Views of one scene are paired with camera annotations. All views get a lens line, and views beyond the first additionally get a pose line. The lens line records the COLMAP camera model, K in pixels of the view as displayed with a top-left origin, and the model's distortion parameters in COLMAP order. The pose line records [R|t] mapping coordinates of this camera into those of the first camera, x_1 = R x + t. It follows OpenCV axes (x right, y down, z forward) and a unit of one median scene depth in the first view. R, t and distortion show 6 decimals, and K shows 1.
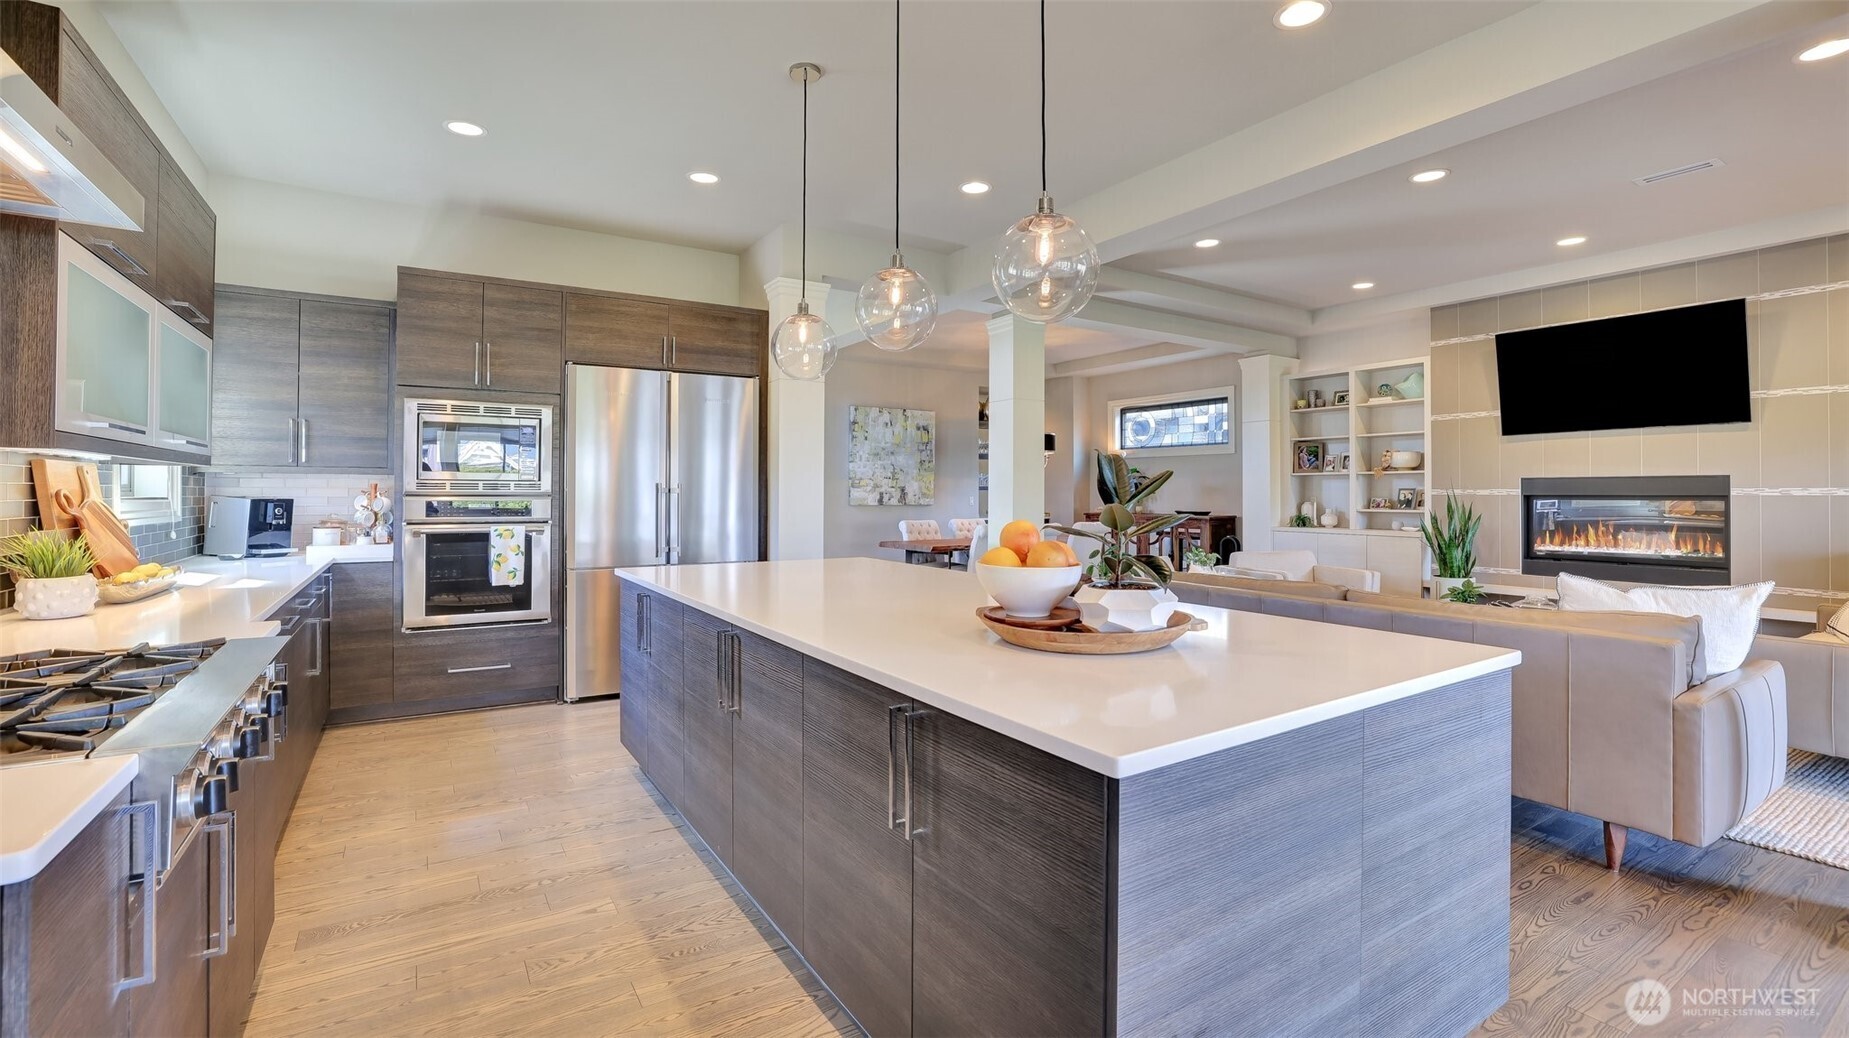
lens RADIAL K [[791.1, 0, 916.7], [0, 791.1, 489.8], [0, 0, 1]] dist [-0.054349, 0.019381]
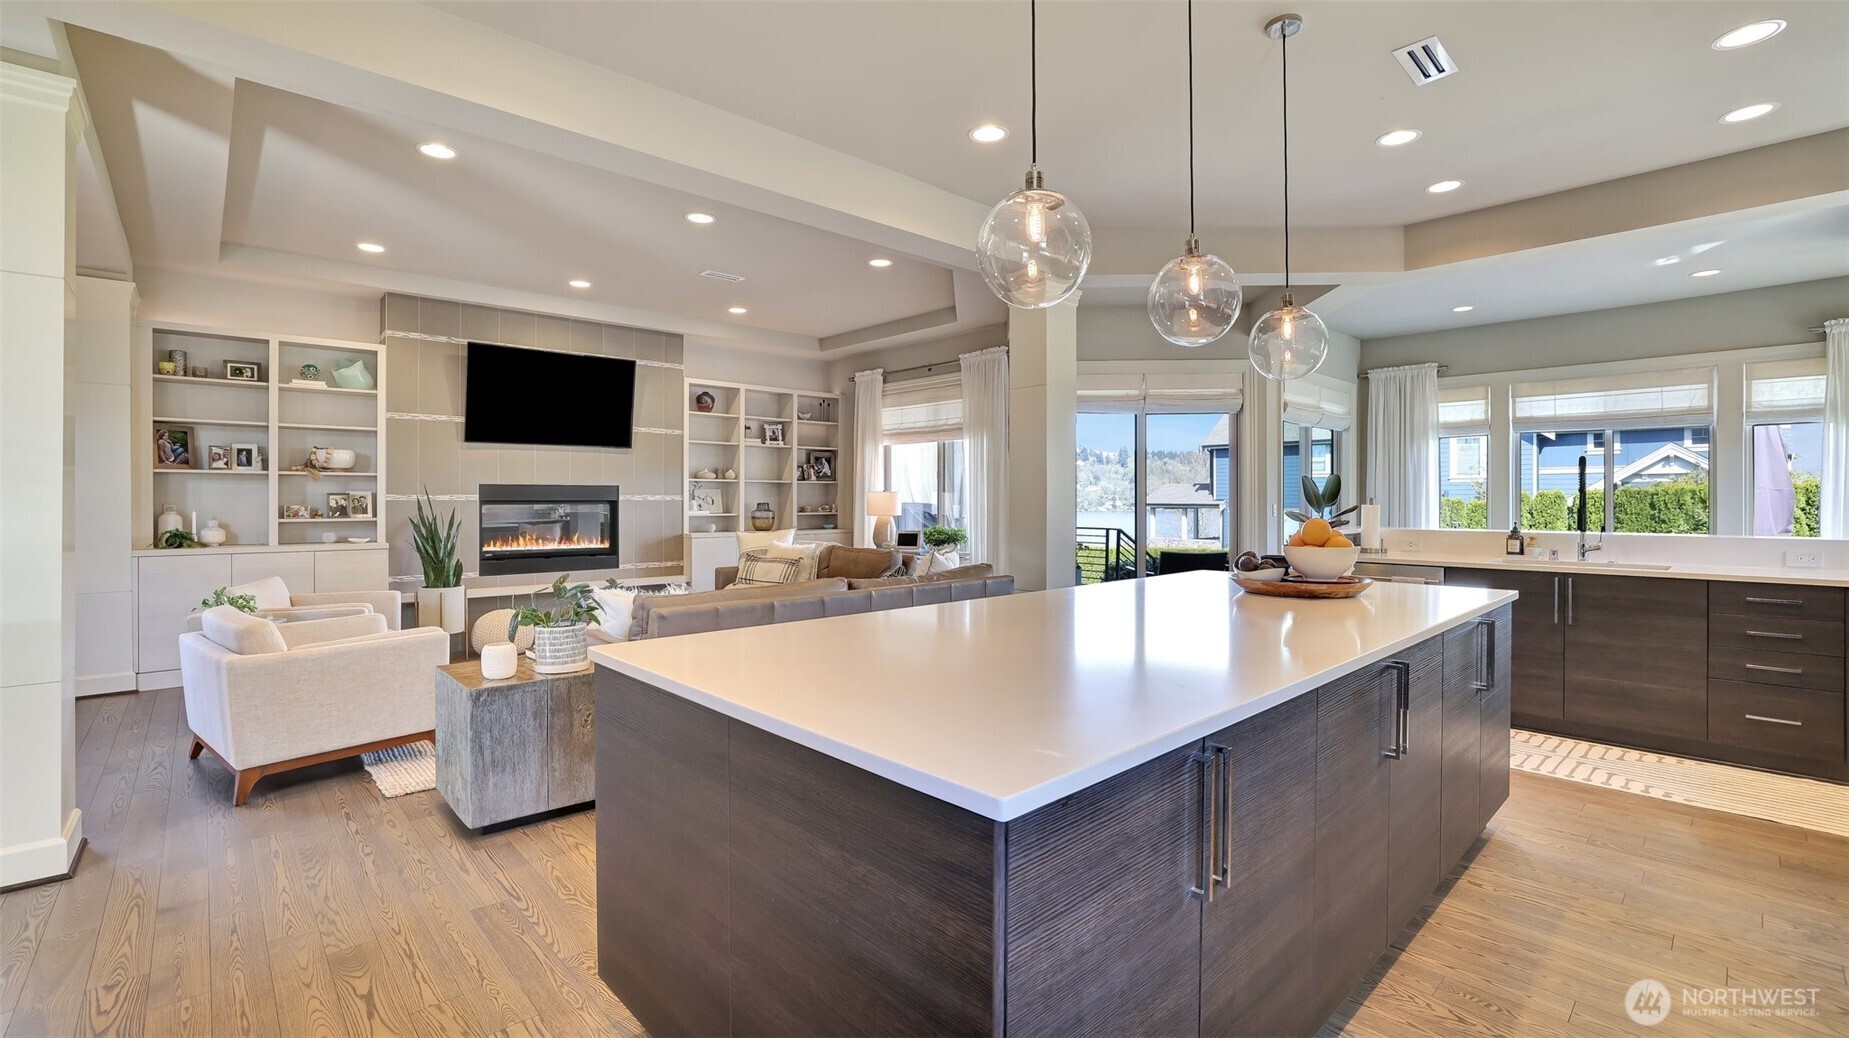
lens RADIAL K [[791.1, 0, 916.7], [0, 791.1, 489.8], [0, 0, 1]] dist [-0.054349, 0.019381]
pose [[-0.179531, 0.012885, 0.983668, -0.335647], [-0.001216, 0.999911, -0.013319, 0.005351], [-0.983752, -0.003587, -0.179499, 0.573504]]
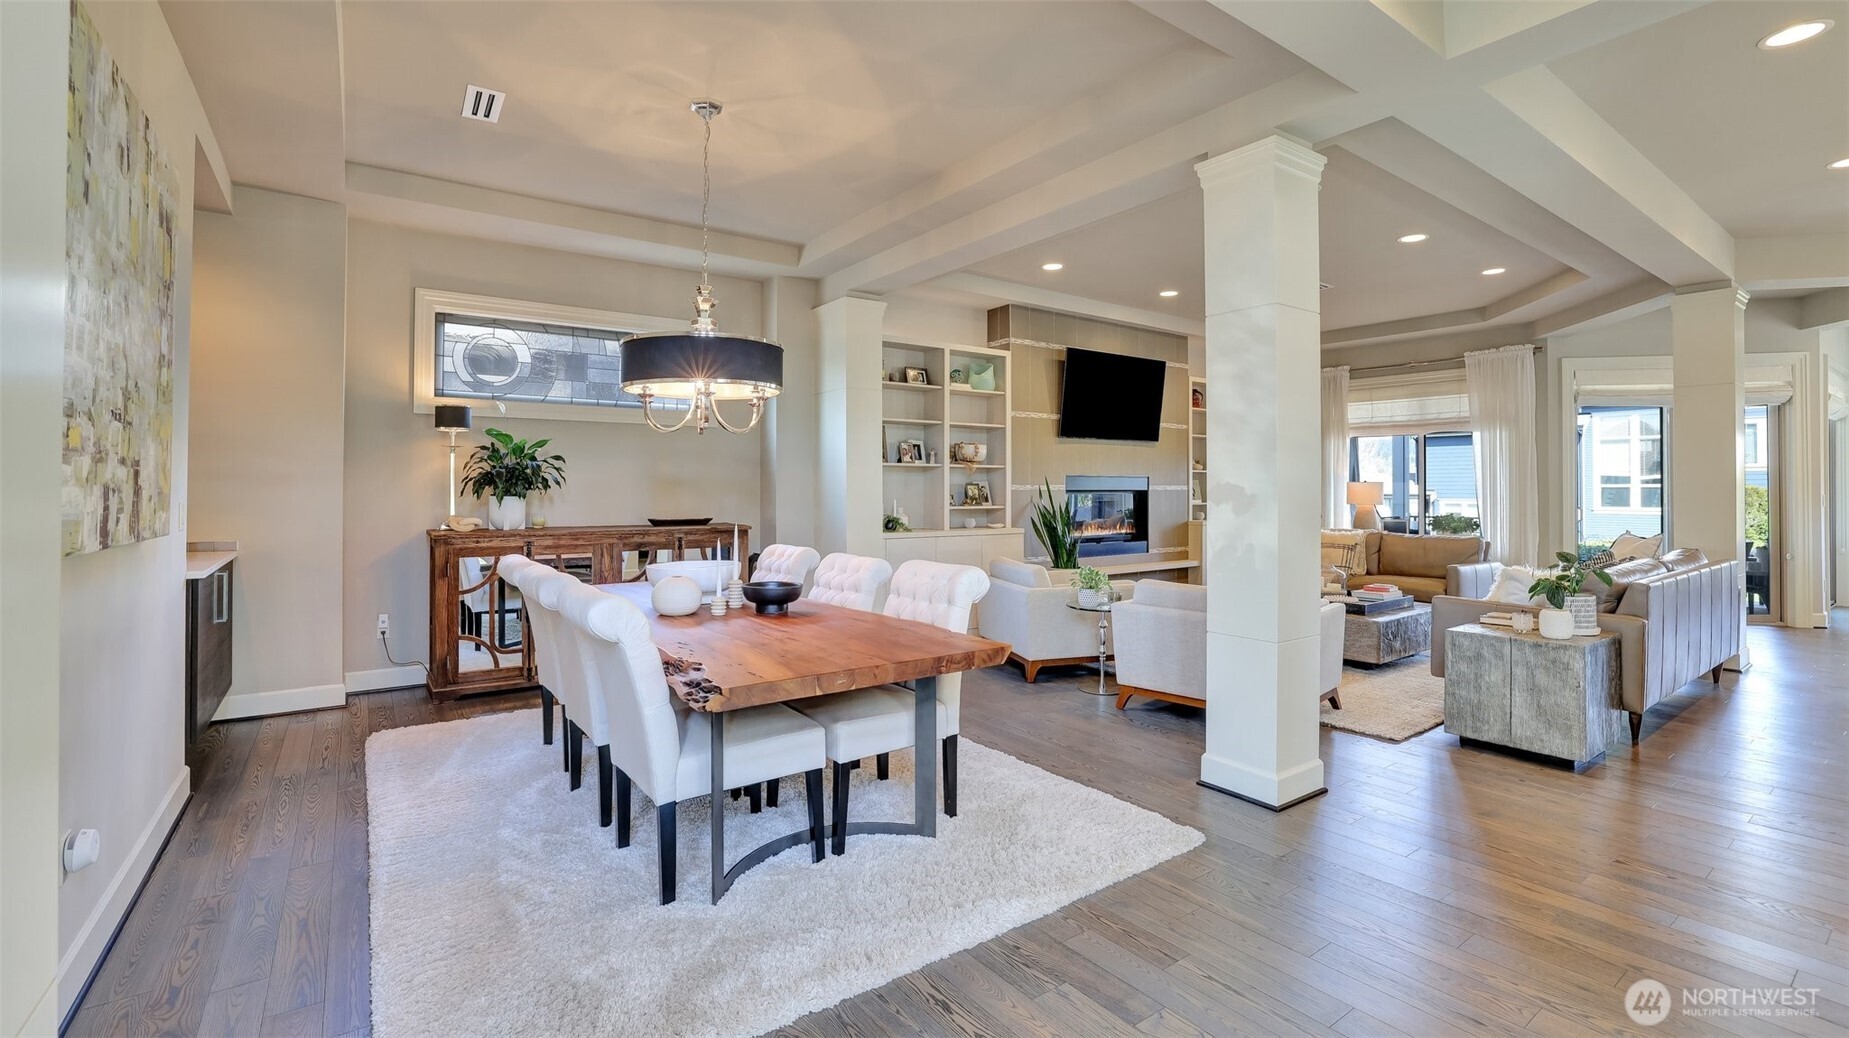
lens RADIAL K [[791.1, 0, 916.7], [0, 791.1, 489.8], [0, 0, 1]] dist [-0.054349, 0.019381]
pose [[-0.033060, -0.002642, 0.999450, -0.364285], [-0.004962, 0.999985, 0.002479, 0.003963], [-0.999441, -0.004878, -0.033073, 1.190463]]
